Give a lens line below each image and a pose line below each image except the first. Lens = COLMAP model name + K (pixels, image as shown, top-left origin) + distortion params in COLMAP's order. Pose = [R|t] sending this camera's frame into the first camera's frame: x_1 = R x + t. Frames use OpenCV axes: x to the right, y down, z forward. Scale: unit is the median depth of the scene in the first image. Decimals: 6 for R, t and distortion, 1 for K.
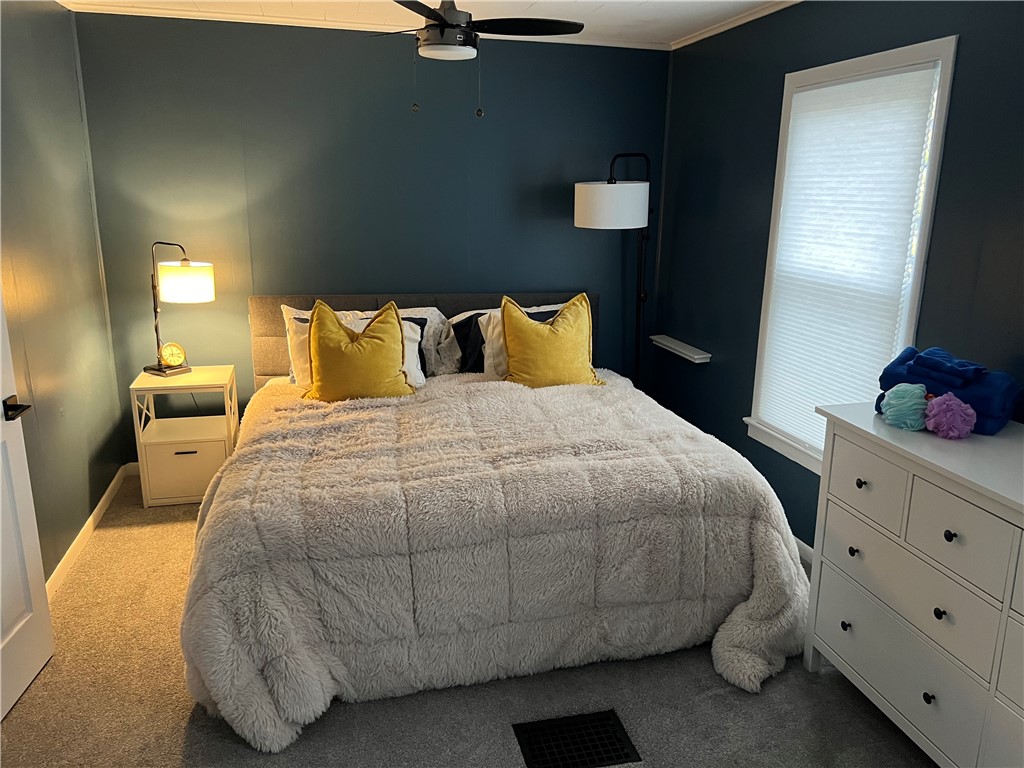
lens RADIAL K [[767.3, 0, 512.9], [0, 767.3, 380.2], [0, 0, 1]] dist [0.048663, -0.069680]
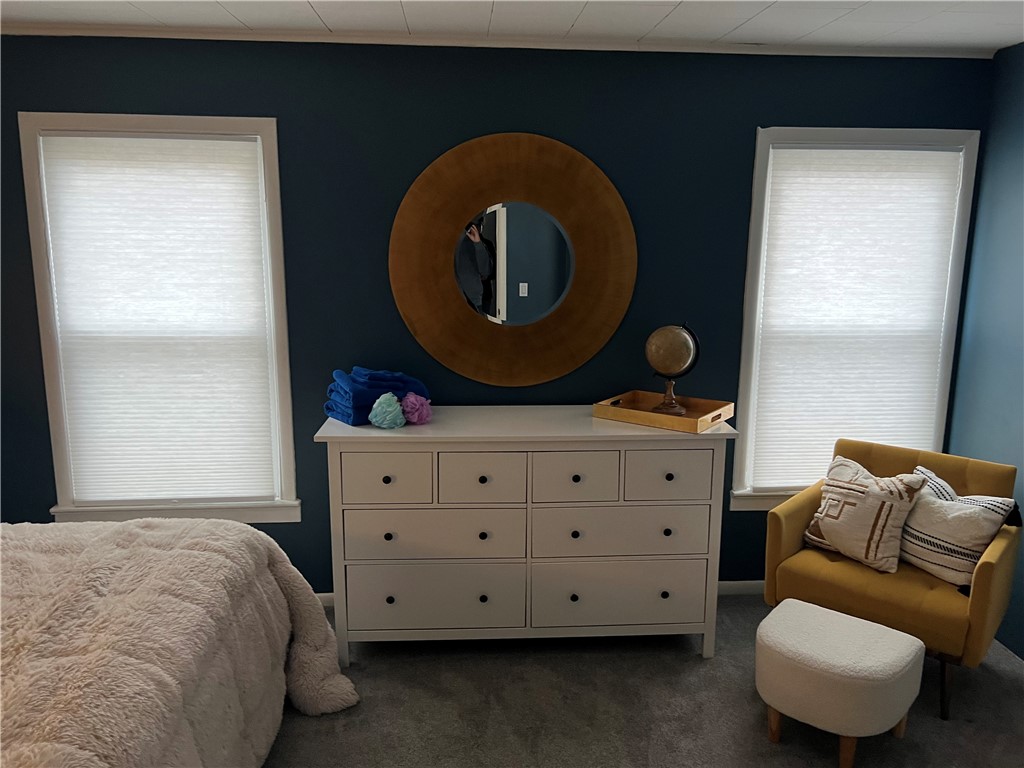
lens RADIAL K [[767.3, 0, 513.5], [0, 767.3, 386.3], [0, 0, 1]] dist [0.048663, -0.069680]
pose [[0.149231, -0.180197, 0.972244, -0.535792], [0.231046, 0.962390, 0.142907, -0.108112], [-0.961430, 0.203307, 0.185252, 0.428038]]
